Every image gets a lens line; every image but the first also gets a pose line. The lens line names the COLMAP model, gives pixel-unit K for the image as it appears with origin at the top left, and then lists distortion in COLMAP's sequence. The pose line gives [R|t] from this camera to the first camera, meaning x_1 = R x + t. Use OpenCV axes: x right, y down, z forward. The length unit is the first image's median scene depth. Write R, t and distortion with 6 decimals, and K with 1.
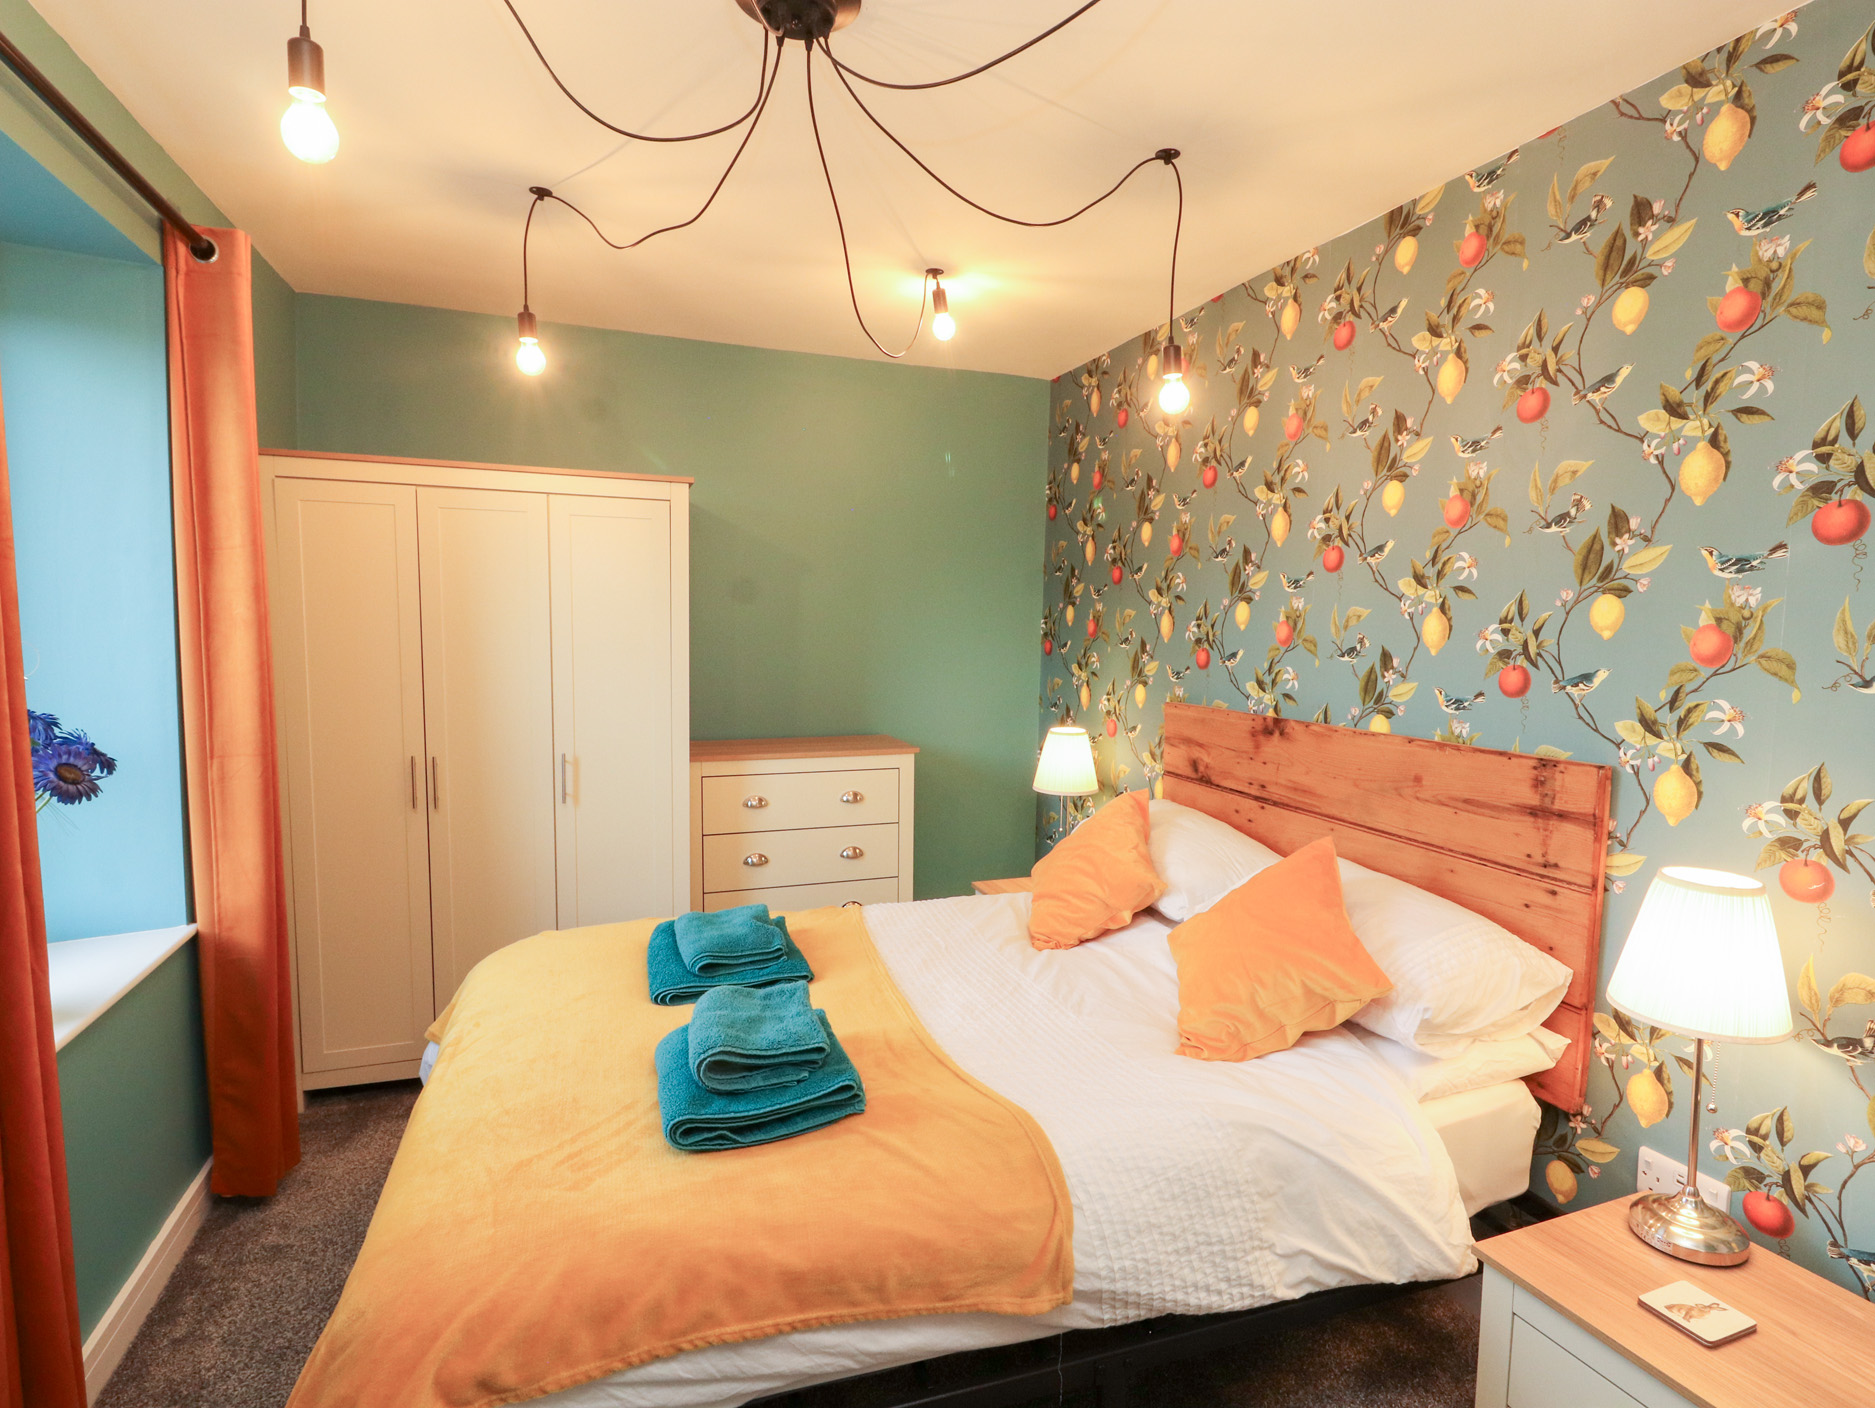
lens RADIAL K [[1000.1, 0, 951.4], [0, 1000.1, 706.2], [0, 0, 1]] dist [0.001497, -0.013915]
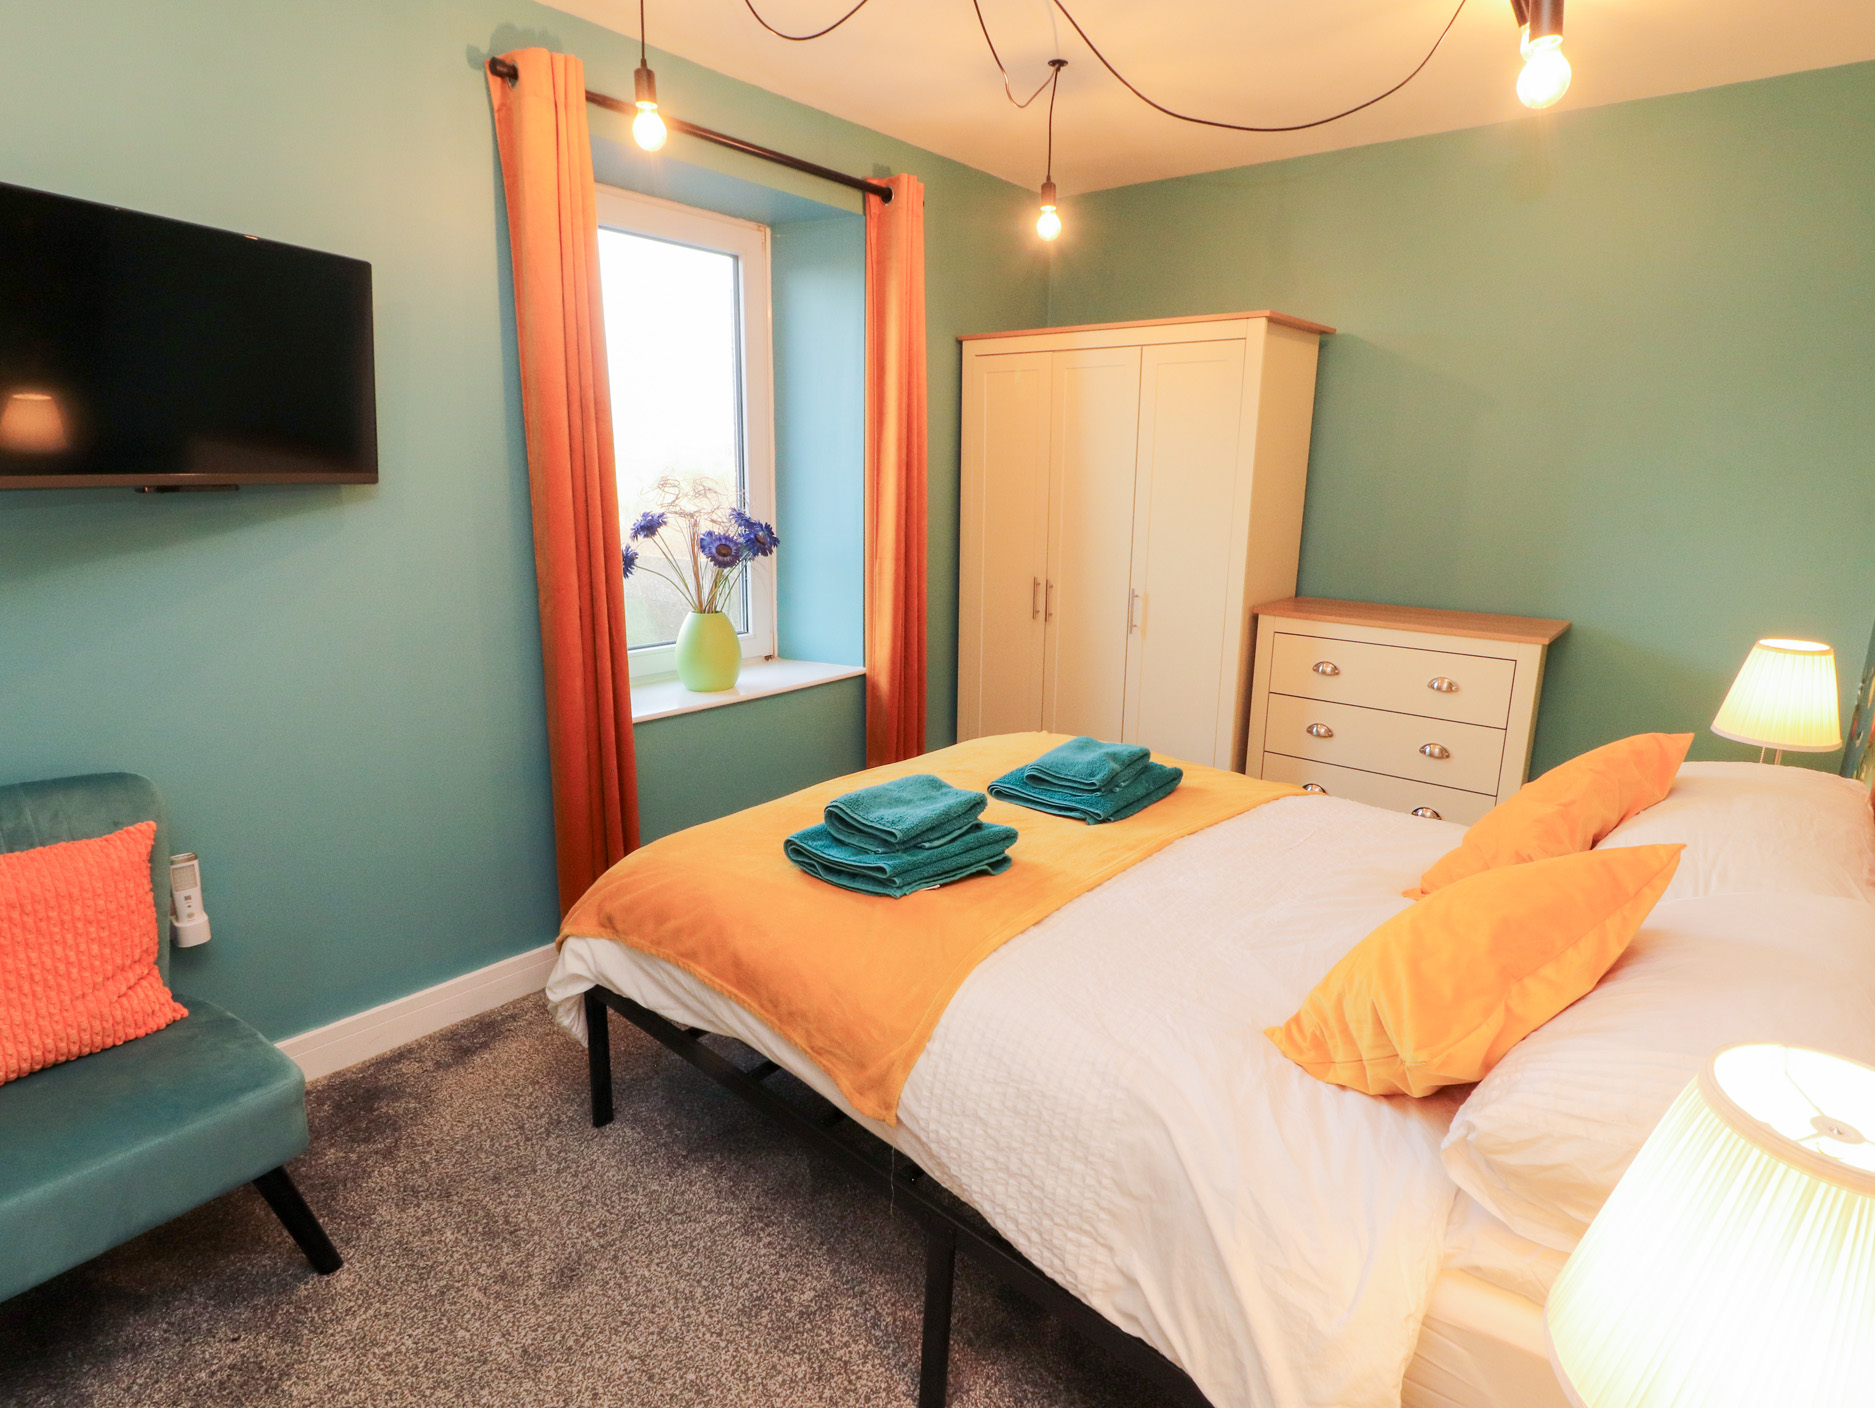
lens RADIAL K [[982.1, 0, 941.9], [0, 982.1, 698.7], [0, 0, 1]] dist [0.001779, -0.011454]
pose [[0.476777, 0.189949, -0.858256, 0.640108], [-0.082246, 0.981730, 0.171587, -0.004613], [0.875168, -0.011221, 0.483689, 0.393281]]
